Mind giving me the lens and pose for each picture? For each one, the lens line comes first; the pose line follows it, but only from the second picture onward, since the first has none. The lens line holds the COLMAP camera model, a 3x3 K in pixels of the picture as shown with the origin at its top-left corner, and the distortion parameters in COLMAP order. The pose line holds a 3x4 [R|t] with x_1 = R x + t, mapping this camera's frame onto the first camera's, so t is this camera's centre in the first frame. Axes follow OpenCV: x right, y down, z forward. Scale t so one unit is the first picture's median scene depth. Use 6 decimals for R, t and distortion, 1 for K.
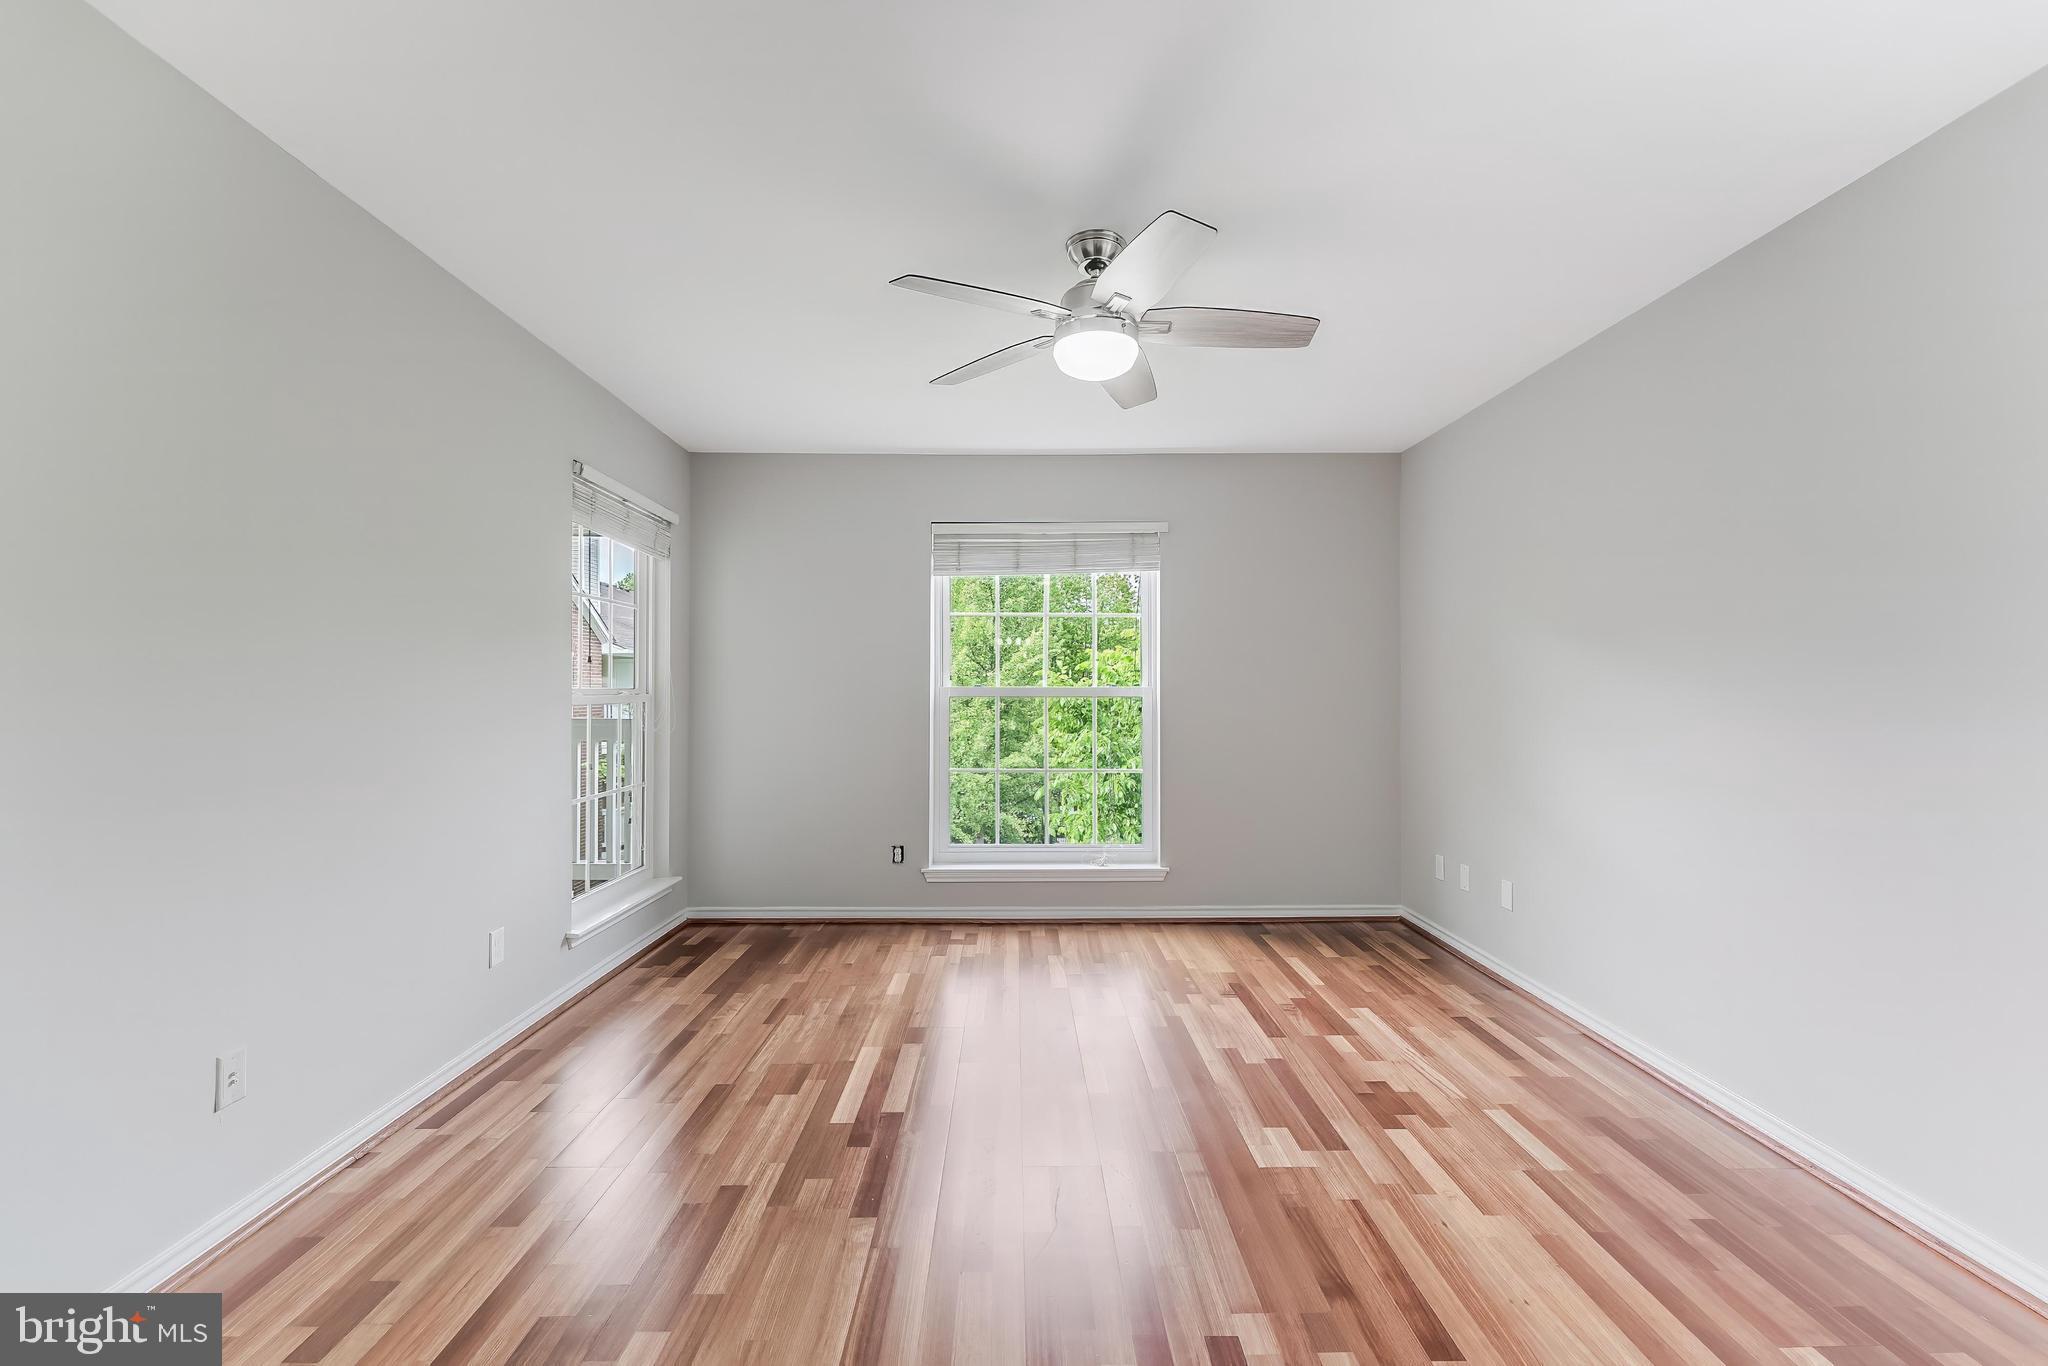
lens RADIAL K [[832.5, 0, 1029.1], [0, 832.5, 683.1], [0, 0, 1]] dist [0.000696, -0.000577]
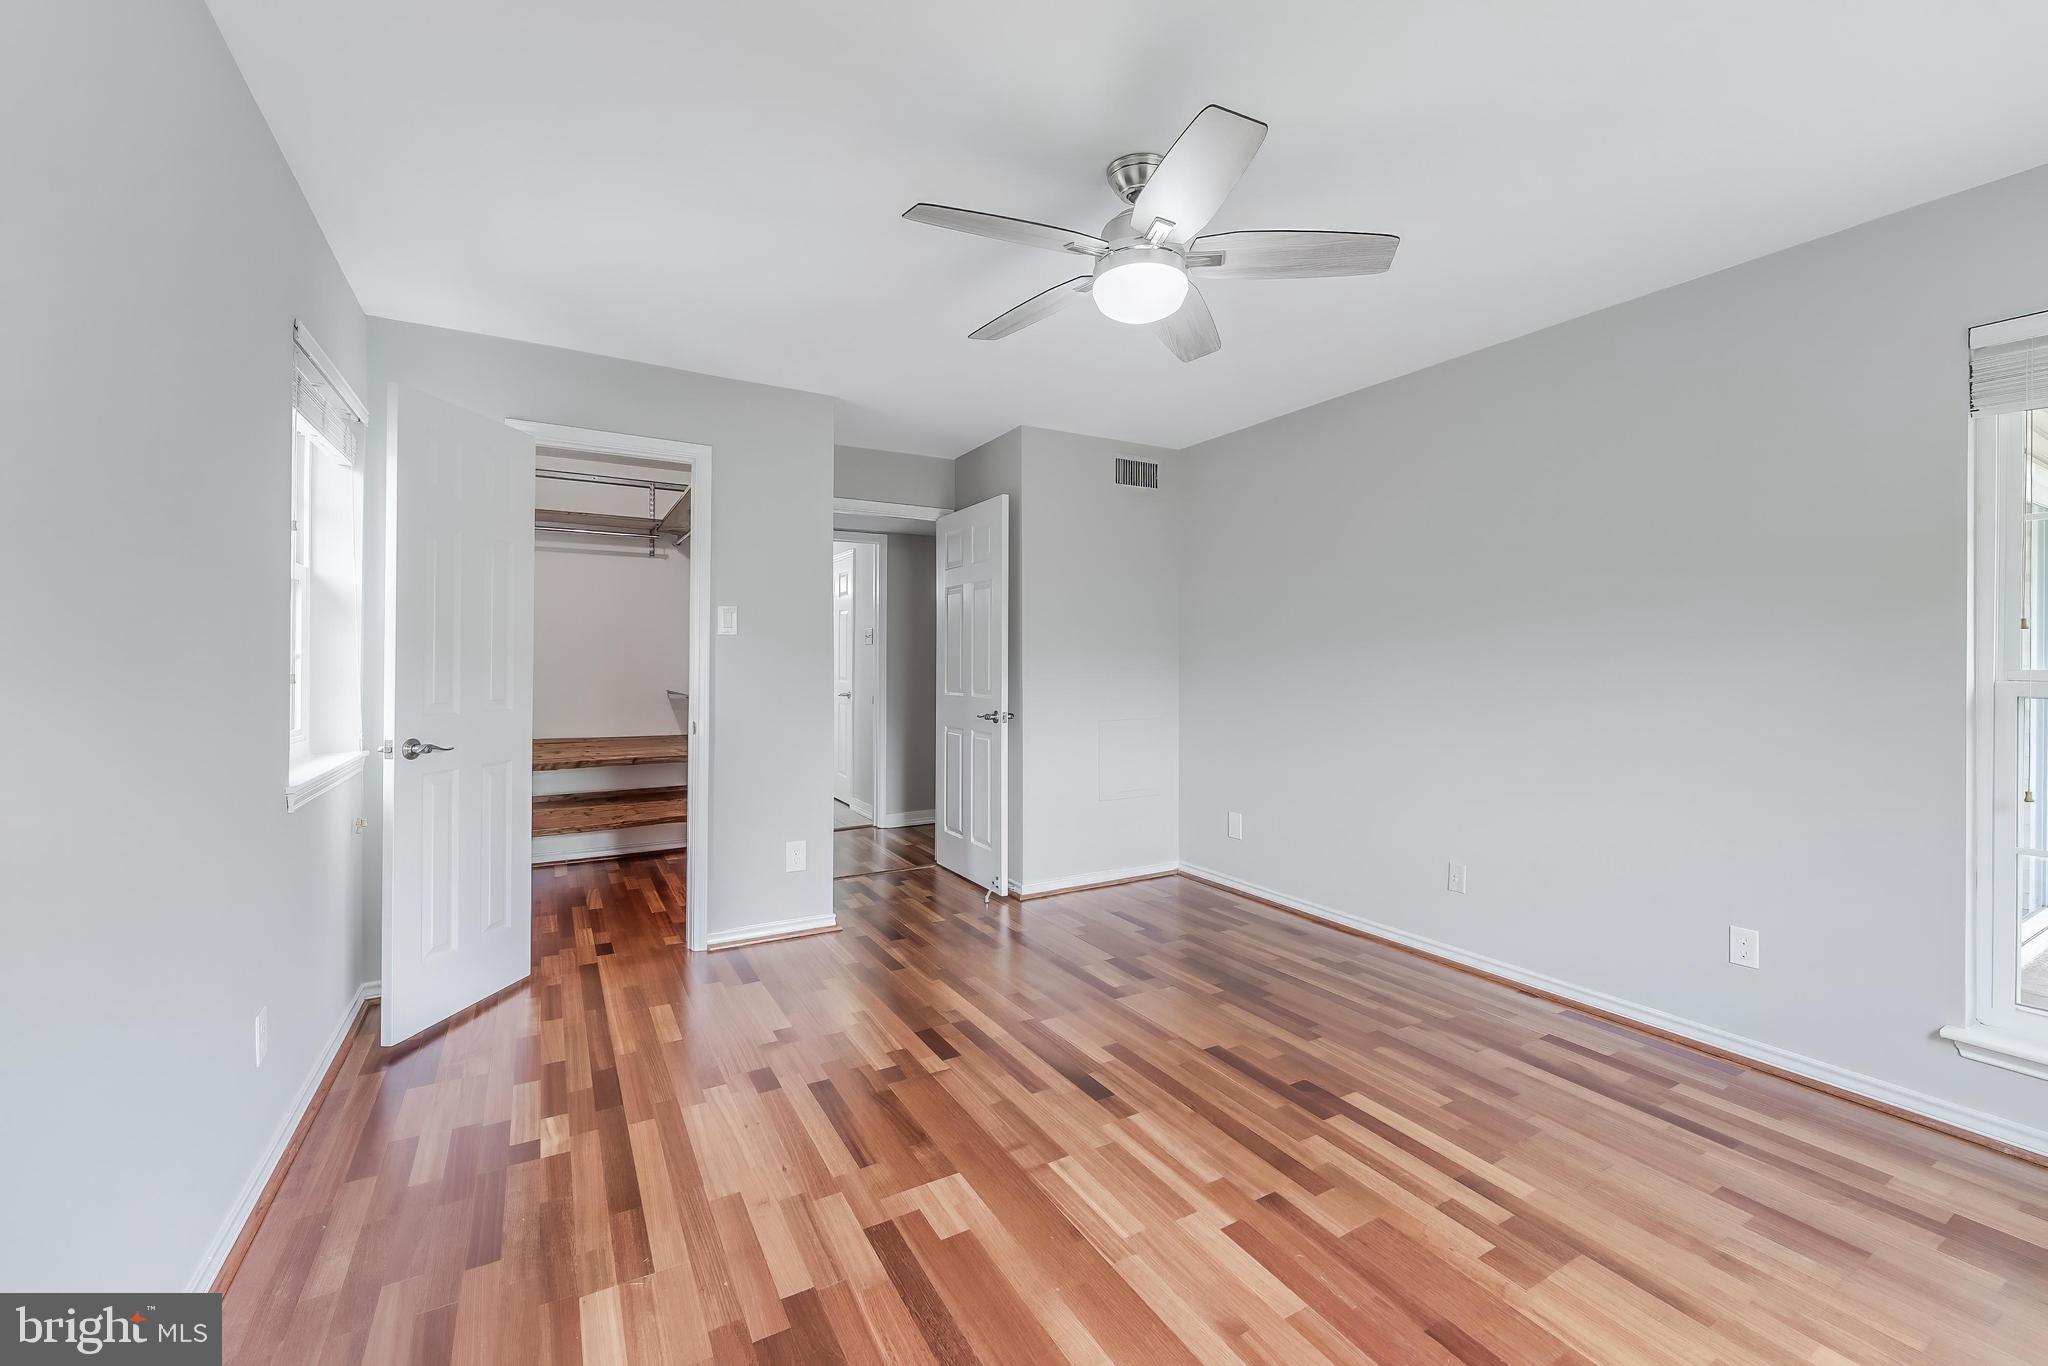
lens RADIAL K [[832.5, 0, 1038.6], [0, 832.5, 668.0], [0, 0, 1]] dist [0.000696, -0.000577]
pose [[-0.868015, -0.004790, -0.496515, 0.370340], [-0.002952, 0.999986, -0.004487, 0.008429], [0.496530, -0.002429, -0.868016, 1.031888]]
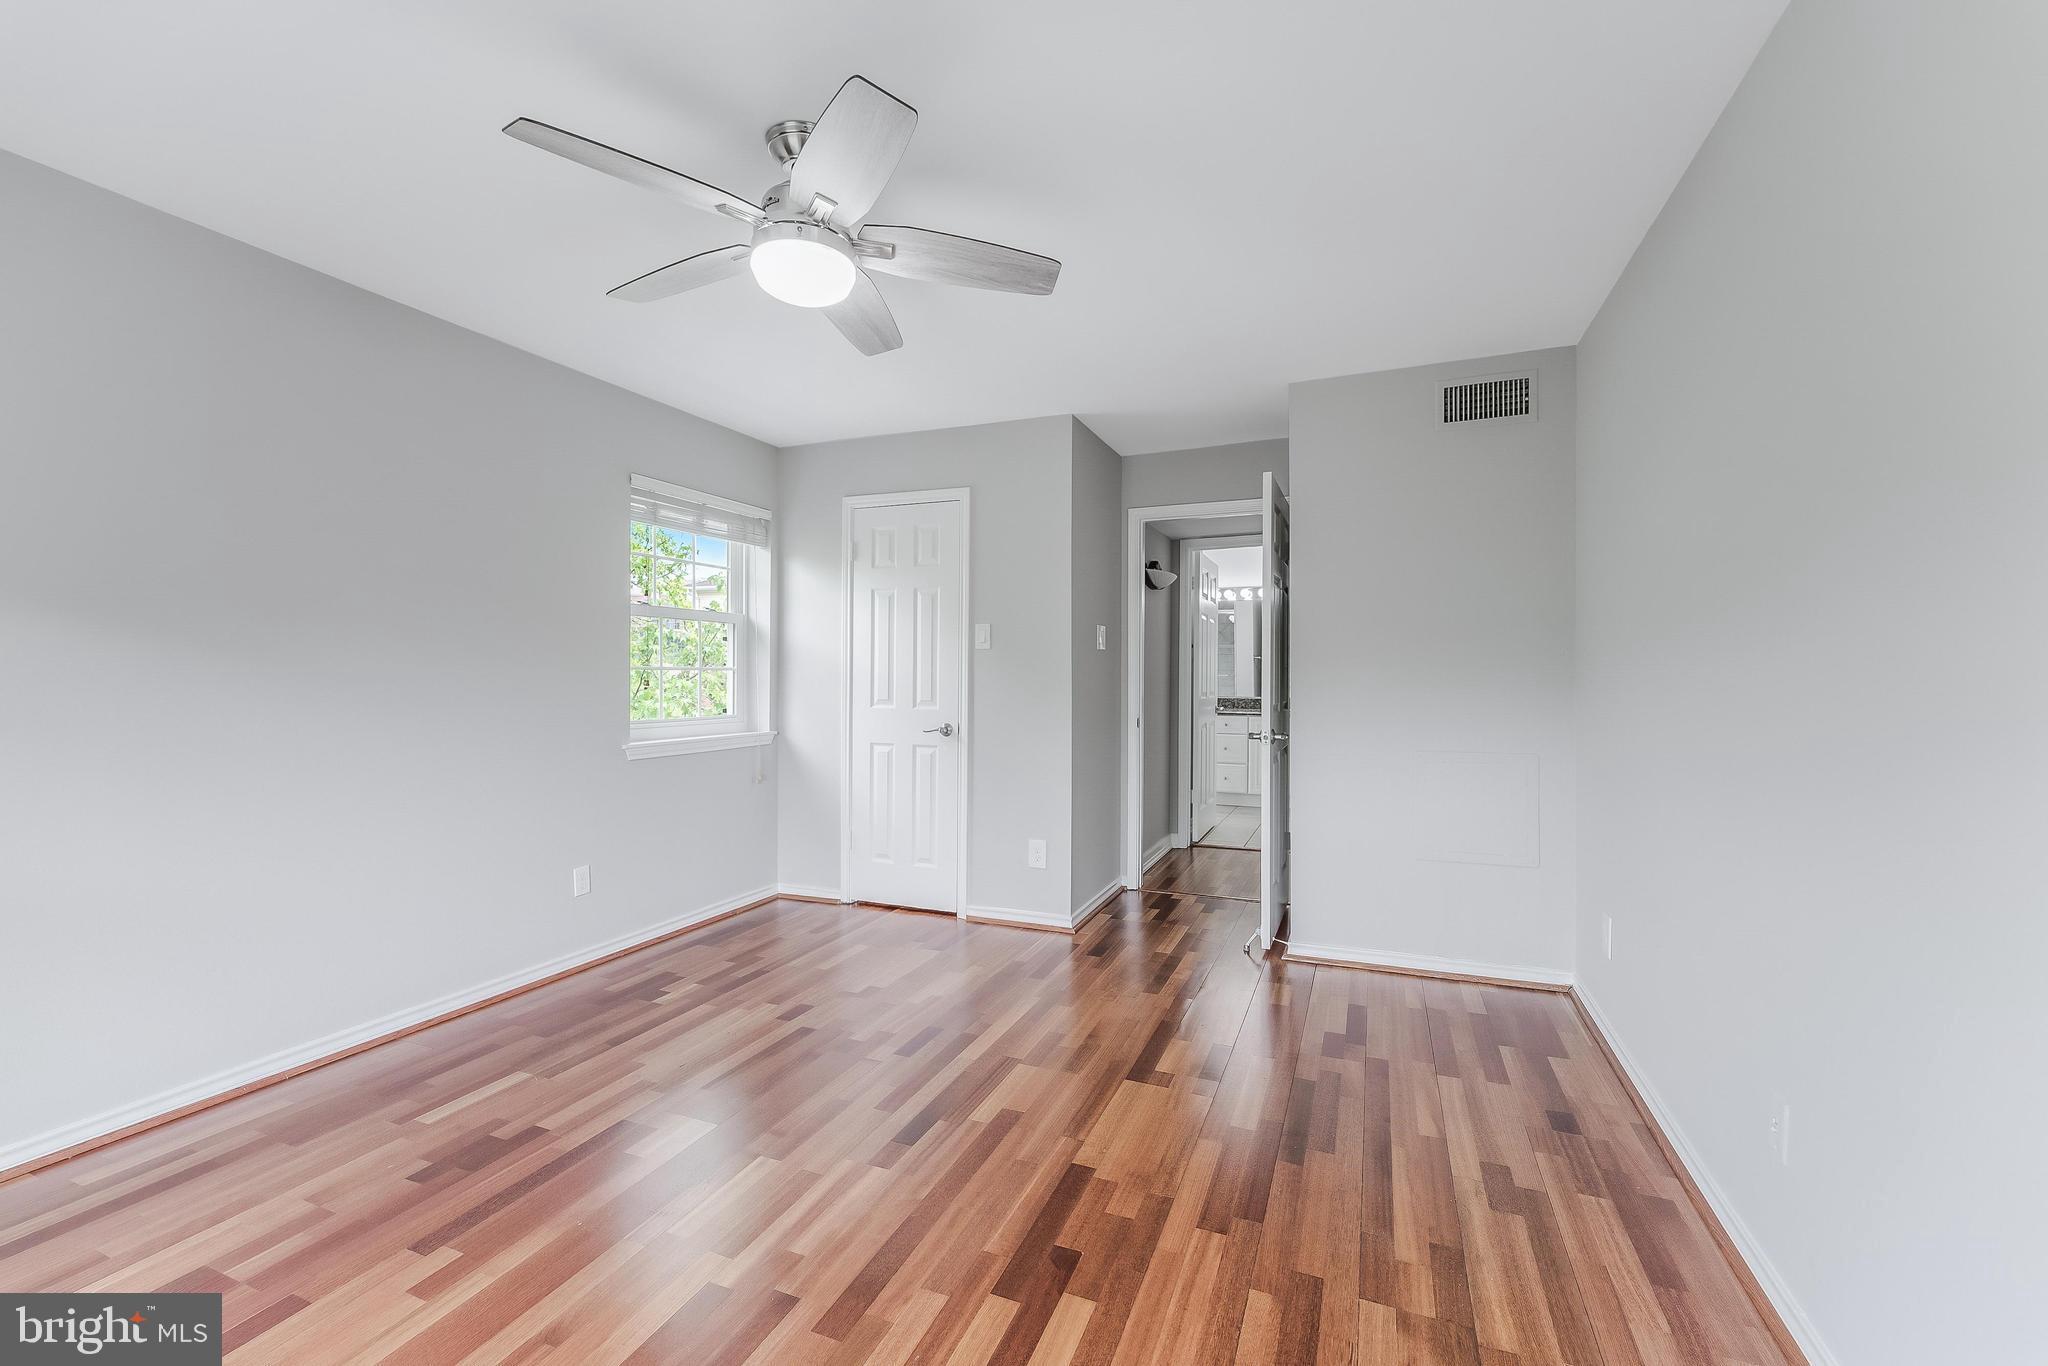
lens RADIAL K [[832.5, 0, 1036.8], [0, 832.5, 684.9], [0, 0, 1]] dist [0.000696, -0.000577]
pose [[-0.921584, -0.008811, 0.388080, -0.277939], [-0.007506, 0.999960, 0.004879, 0.007780], [-0.388107, 0.001584, -0.921613, 1.007632]]
